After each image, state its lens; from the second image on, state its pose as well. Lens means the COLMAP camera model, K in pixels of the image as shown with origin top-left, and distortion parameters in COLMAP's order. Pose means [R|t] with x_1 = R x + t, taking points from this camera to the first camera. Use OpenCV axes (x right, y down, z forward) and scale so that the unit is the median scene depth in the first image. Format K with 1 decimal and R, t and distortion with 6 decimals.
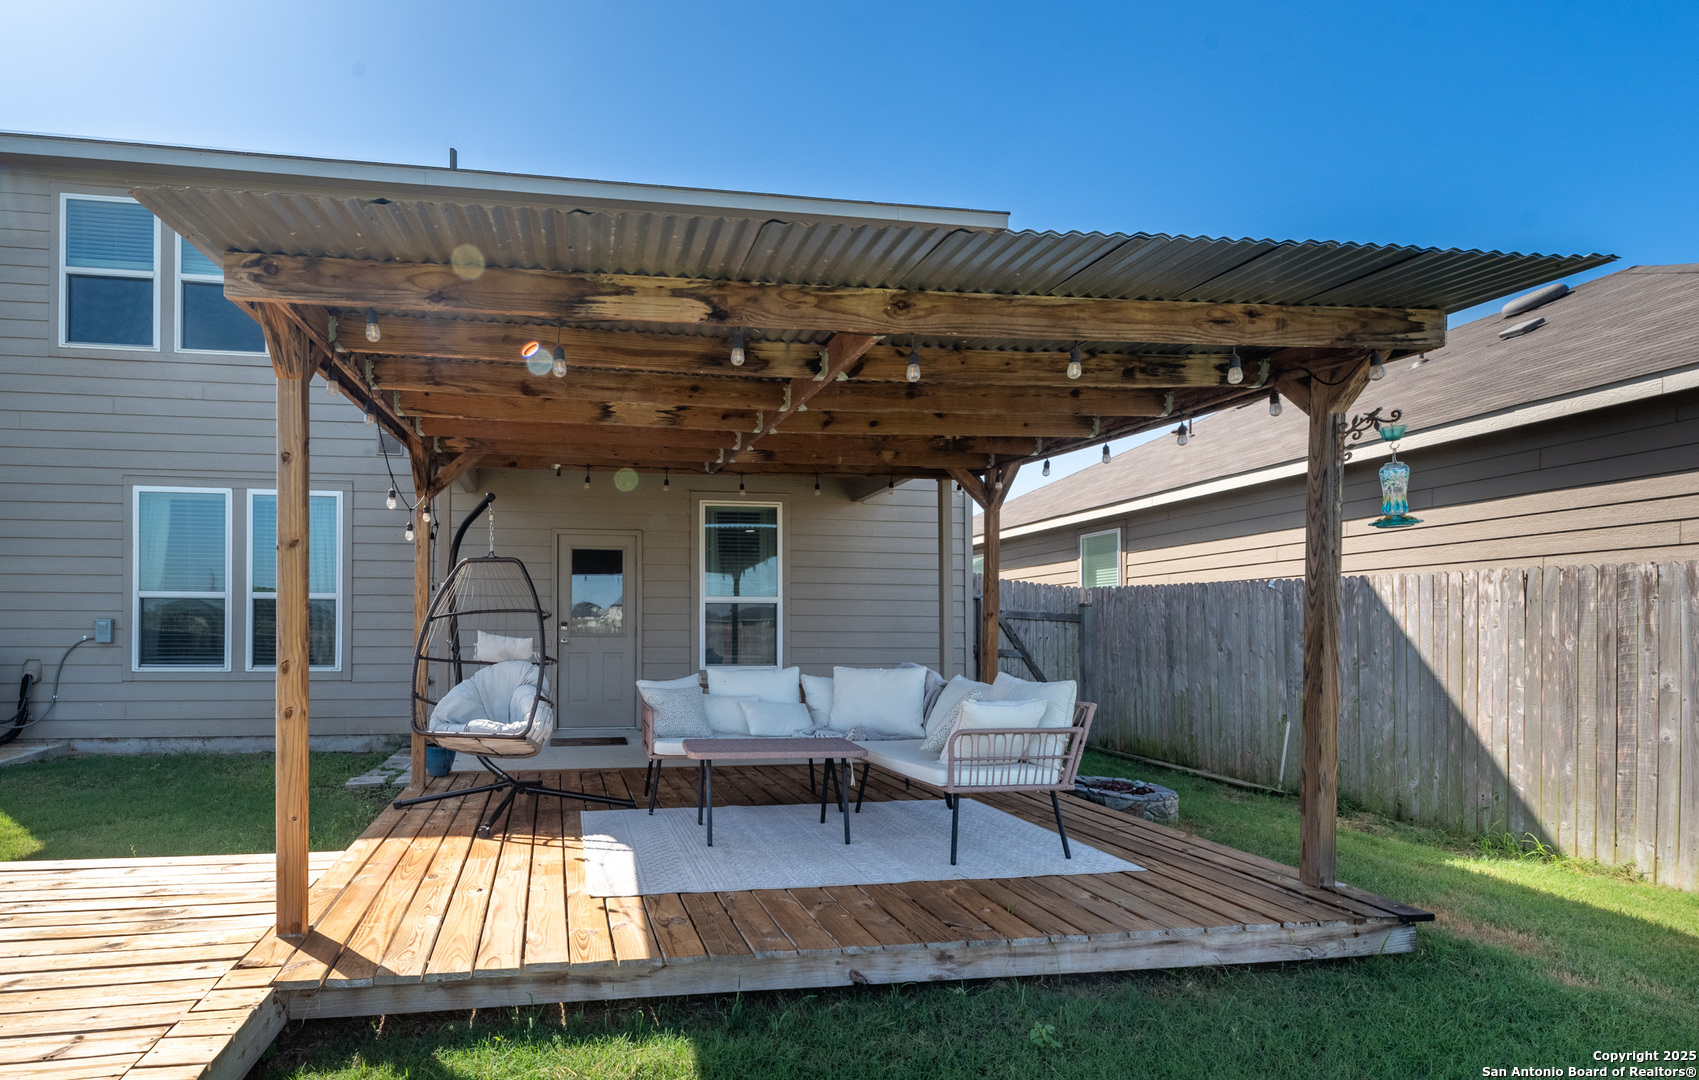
lens RADIAL K [[852.9, 0, 705.6], [0, 852.9, 629.1], [0, 0, 1]] dist [-0.002468, -0.000085]
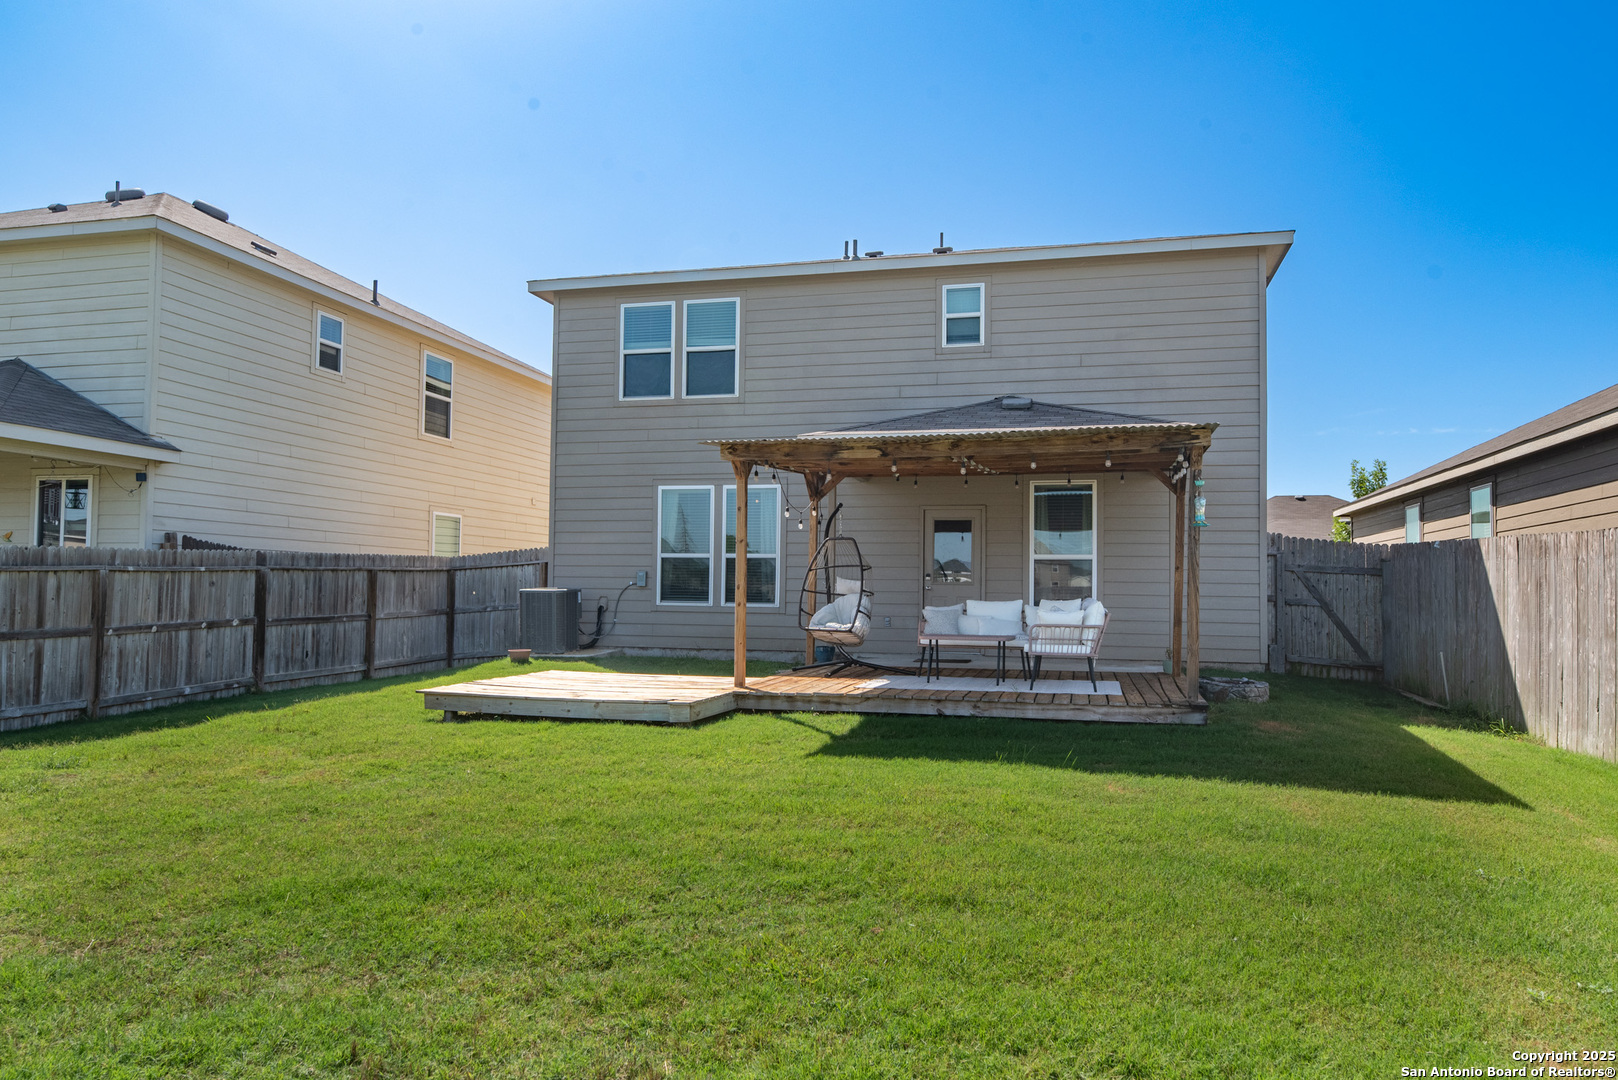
lens RADIAL K [[1118.0, 0, 807.8], [0, 1118.0, 541.3], [0, 0, 1]] dist [0.002163, -0.000146]
pose [[0.916429, -0.010150, -0.400069, 0.400434], [-0.007103, 0.999108, -0.041618, 0.016353], [0.400134, 0.040982, 0.915540, -0.767685]]
